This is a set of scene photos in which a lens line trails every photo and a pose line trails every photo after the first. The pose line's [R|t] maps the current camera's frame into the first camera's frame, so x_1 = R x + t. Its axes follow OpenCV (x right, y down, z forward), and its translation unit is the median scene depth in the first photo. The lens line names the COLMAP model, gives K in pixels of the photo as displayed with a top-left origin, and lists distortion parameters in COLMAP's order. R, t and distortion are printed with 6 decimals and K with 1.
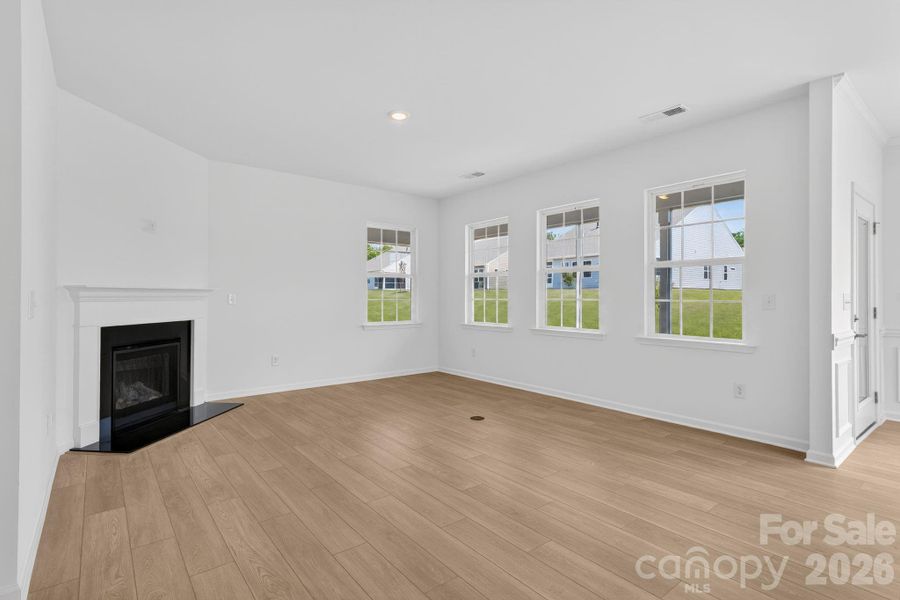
lens RADIAL K [[442.8, 0, 450.0], [0, 442.8, 300.0], [0, 0, 1]] dist [0.001749, 0.000227]
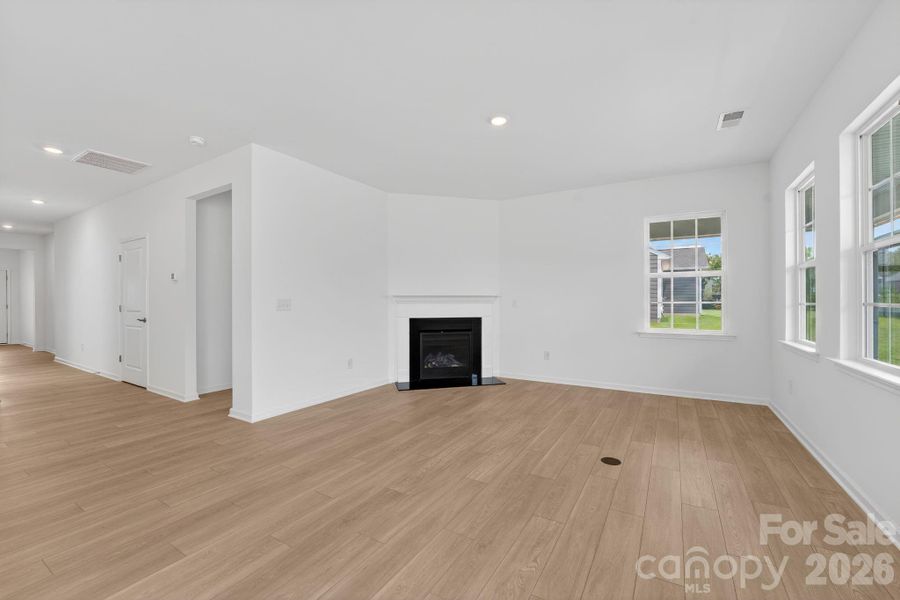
lens RADIAL K [[373.9, 0, 450.0], [0, 373.9, 300.0], [0, 0, 1]] dist [0.000083, 0.000120]
pose [[0.354390, -0.002882, -0.935093, 0.520693], [-0.002479, 0.999989, -0.004021, -0.005588], [0.935094, 0.003744, 0.354379, 0.472466]]
